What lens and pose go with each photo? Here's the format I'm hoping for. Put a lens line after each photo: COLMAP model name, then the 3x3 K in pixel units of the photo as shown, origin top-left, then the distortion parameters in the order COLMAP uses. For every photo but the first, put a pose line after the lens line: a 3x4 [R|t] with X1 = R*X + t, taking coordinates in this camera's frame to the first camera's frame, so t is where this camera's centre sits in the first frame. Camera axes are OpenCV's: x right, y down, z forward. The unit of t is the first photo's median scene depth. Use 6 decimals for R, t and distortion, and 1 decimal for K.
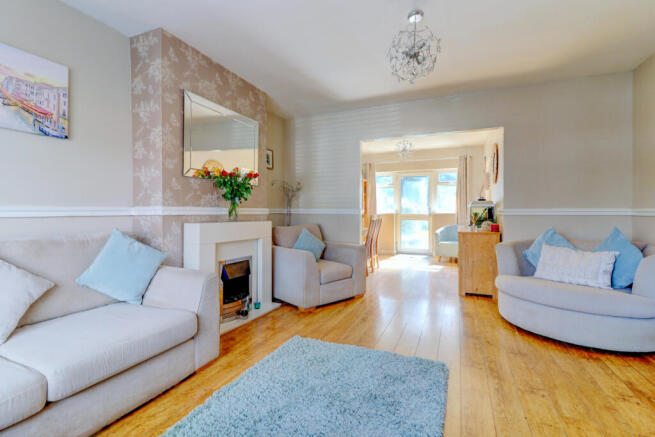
lens RADIAL K [[305.3, 0, 329.5], [0, 305.3, 211.2], [0, 0, 1]] dist [0.001106, -0.000044]
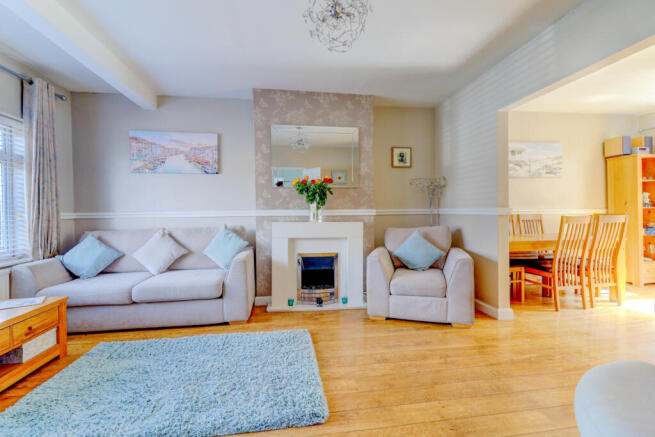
lens RADIAL K [[299.9, 0, 337.1], [0, 299.9, 214.2], [0, 0, 1]] dist [0.001868, 0.000256]
pose [[0.531717, -0.000182, -0.846922, 0.770892], [0.011492, 0.999909, 0.007000, -0.001535], [0.846844, -0.013455, 0.531671, 0.499822]]
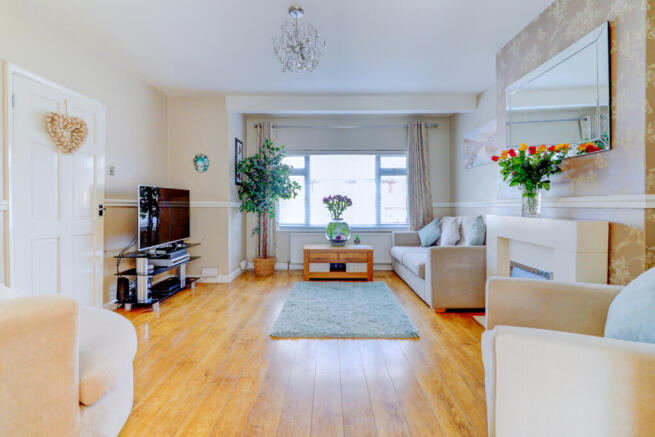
lens RADIAL K [[313.2, 0, 324.3], [0, 313.2, 210.3], [0, 0, 1]] dist [-0.000941, -0.000316]
pose [[-0.926922, 0.008339, -0.375161, 0.488569], [0.003354, 0.999897, 0.013937, 0.006674], [0.375239, 0.011660, -0.926855, 1.667910]]
